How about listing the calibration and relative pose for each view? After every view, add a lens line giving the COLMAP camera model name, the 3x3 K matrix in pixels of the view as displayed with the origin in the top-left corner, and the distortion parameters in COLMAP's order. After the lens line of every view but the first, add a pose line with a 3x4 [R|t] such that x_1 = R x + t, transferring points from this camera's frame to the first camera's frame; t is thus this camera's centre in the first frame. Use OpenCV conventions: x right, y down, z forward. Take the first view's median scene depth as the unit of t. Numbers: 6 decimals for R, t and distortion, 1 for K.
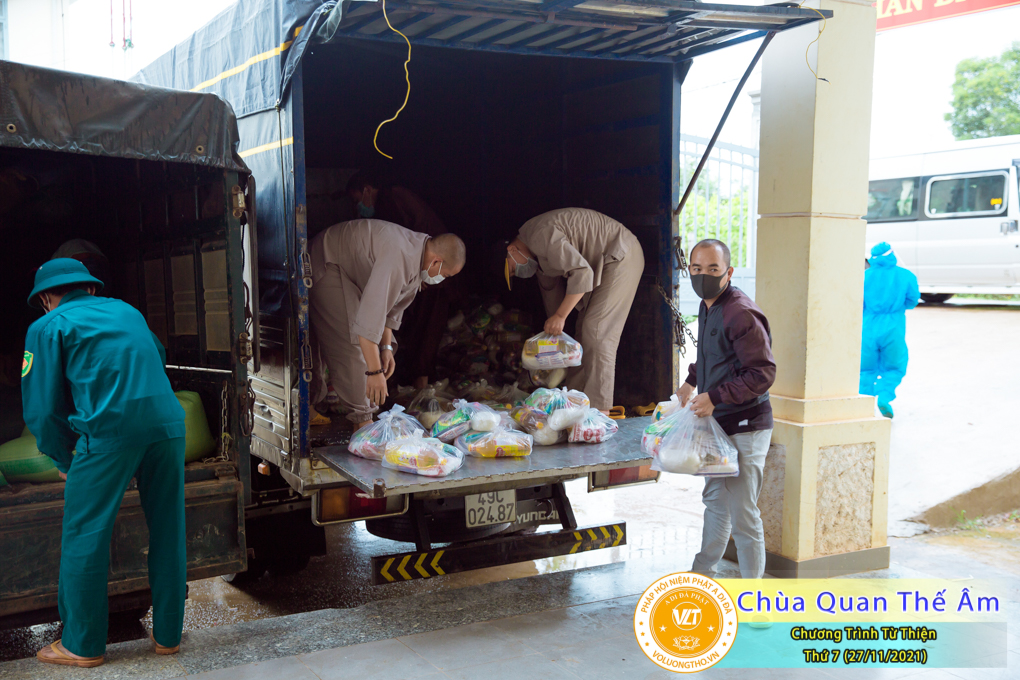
lens RADIAL K [[1121.0, 0, 510.0], [0, 1121.0, 340.0], [0, 0, 1]] dist [0.003504, 0.151970]
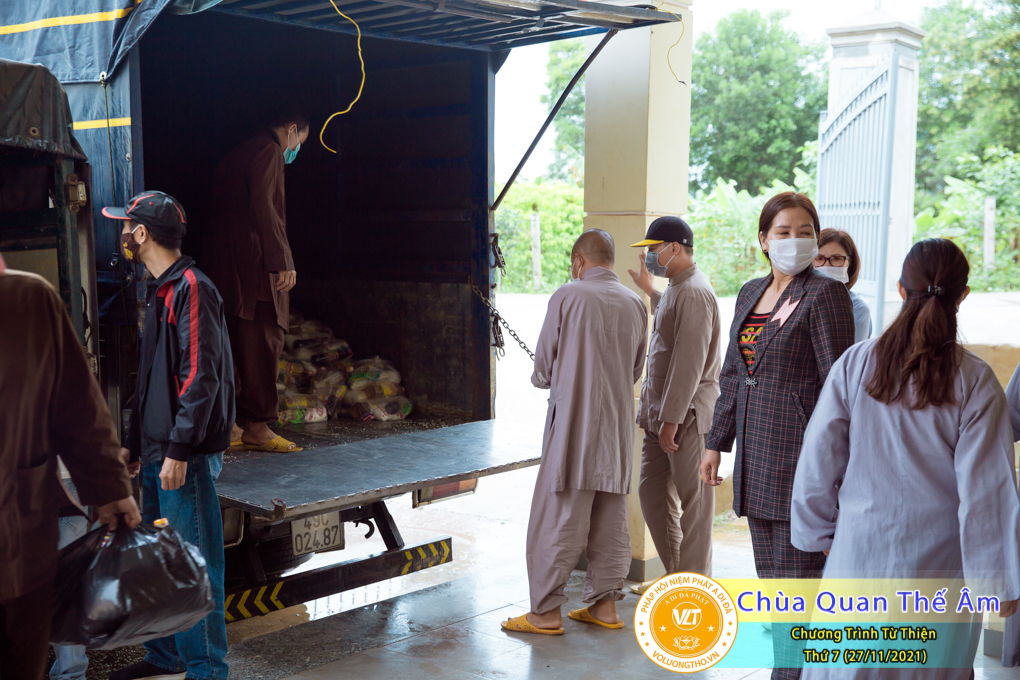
lens RADIAL K [[1336.5, 0, 496.8], [0, 1336.5, 337.5], [0, 0, 1]] dist [0.022497, 0.047597]
pose [[0.935280, -0.025094, 0.353017, -0.259910], [0.028651, 0.999578, -0.004853, 0.001890], [-0.352746, 0.014653, 0.935604, -0.065496]]
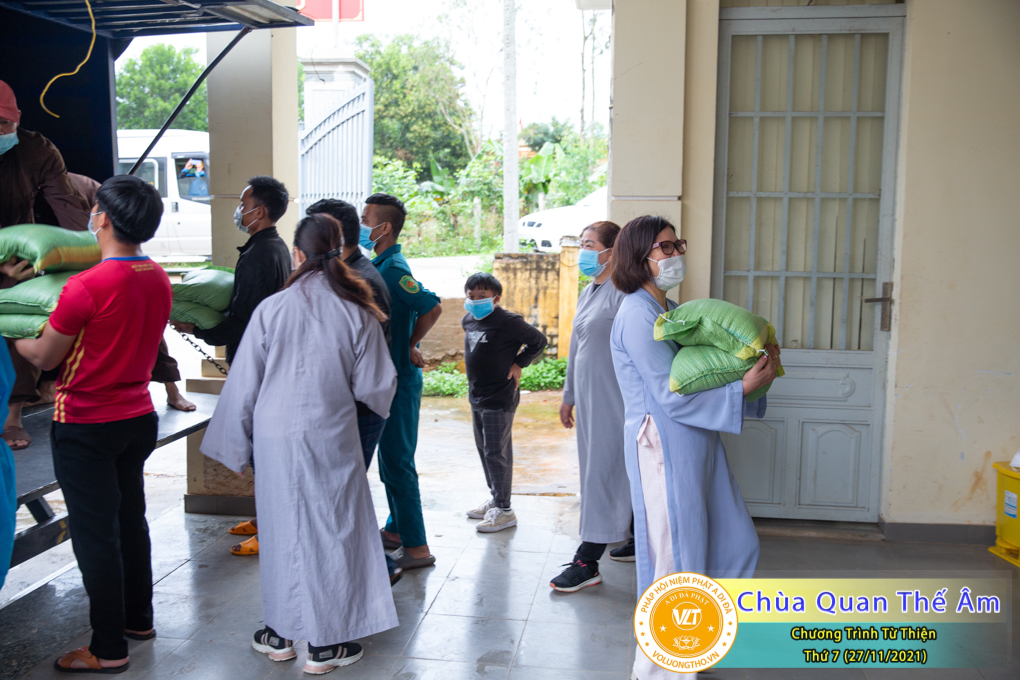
lens RADIAL K [[968.9, 0, 510.0], [0, 968.9, 340.0], [0, 0, 1]] dist [-0.038511, 0.112841]
pose [[0.626650, -0.085902, 0.774552, -0.328021], [0.055972, 0.996300, 0.065211, -0.014833], [-0.777288, 0.002488, 0.629140, 0.186431]]
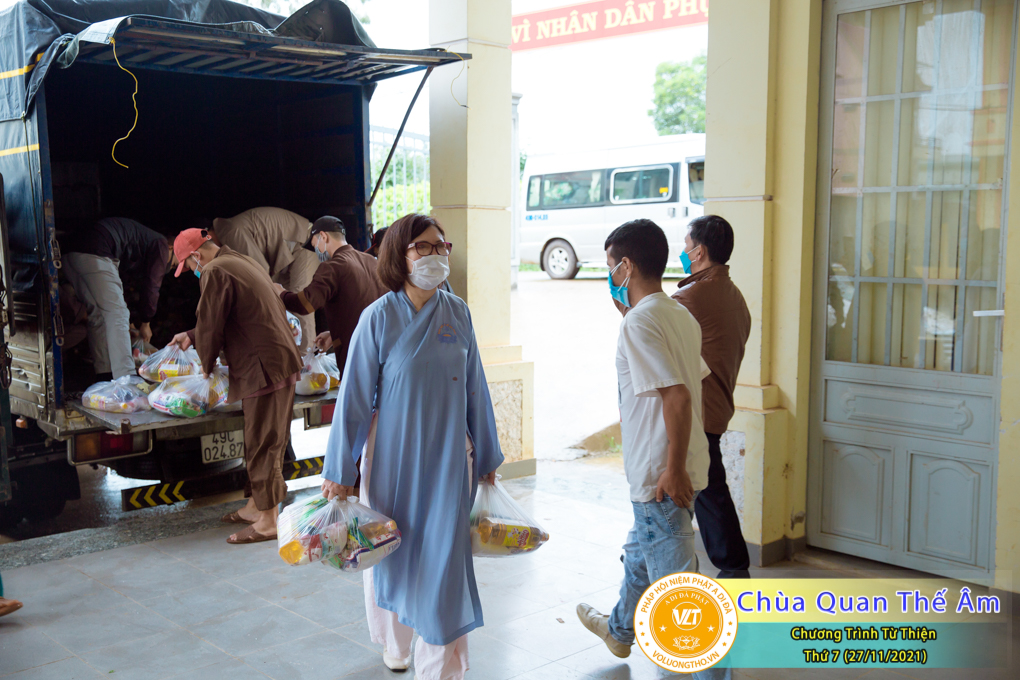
lens RADIAL K [[1088.3, 0, 510.0], [0, 1088.3, 340.0], [0, 0, 1]] dist [-0.001732, 0.140834]
pose [[0.974955, -0.032162, 0.220065, 0.030352], [0.028249, 0.999382, 0.020906, 0.017243], [-0.220602, -0.014166, 0.975261, -0.230754]]
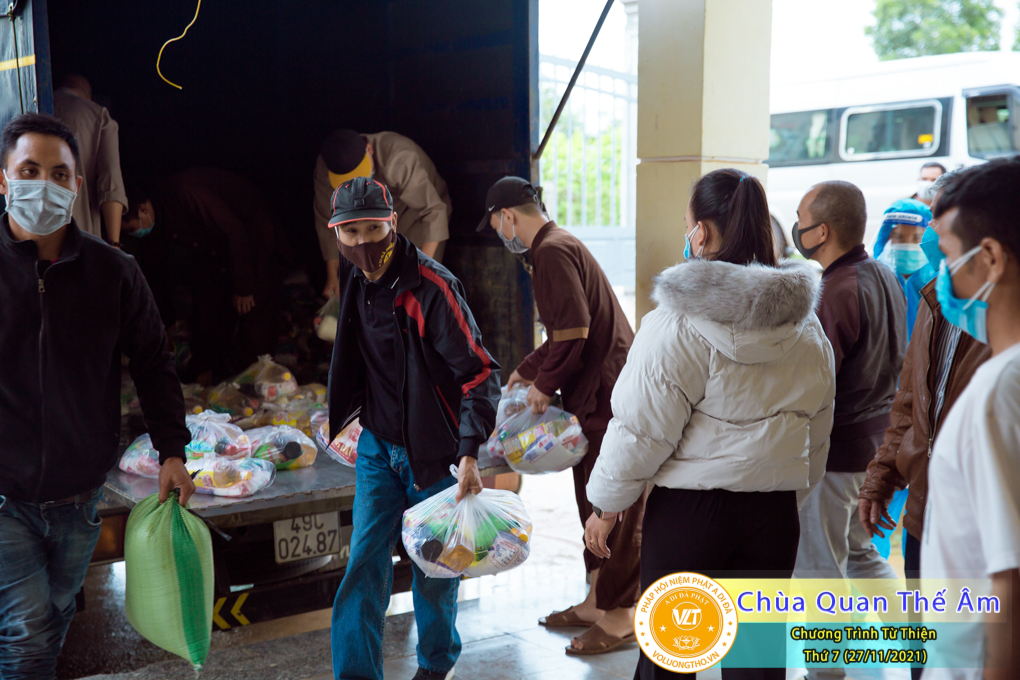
lens RADIAL K [[1494.8, 0, 510.0], [0, 1494.8, 340.0], [0, 0, 1]] dist [0.118753, 0.032437]
pose [[0.990849, -0.019142, 0.133612, -0.014465], [0.017819, 0.999780, 0.011094, 0.004255], [-0.133795, -0.008612, 0.990972, -0.050584]]
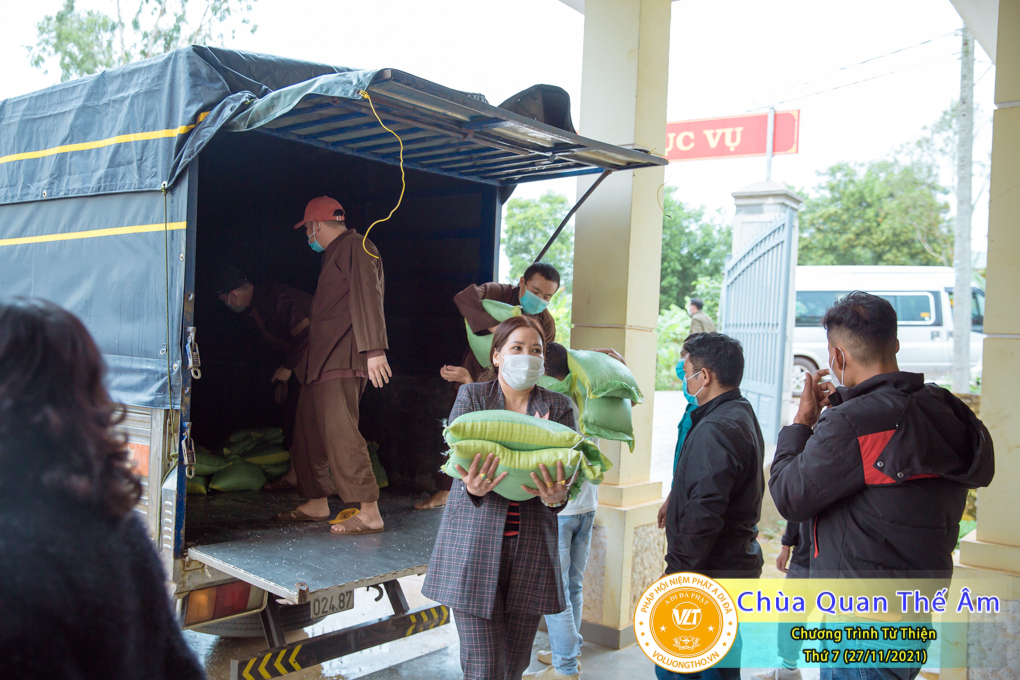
lens RADIAL K [[956.0, 0, 486.5], [0, 956.0, 334.6], [0, 0, 1]] dist [-0.005703, 0.010196]
pose [[0.924624, 0.039946, 0.378781, -0.227682], [-0.008968, 0.996493, -0.083199, -0.016986], [-0.380776, 0.073531, 0.921739, 0.129198]]
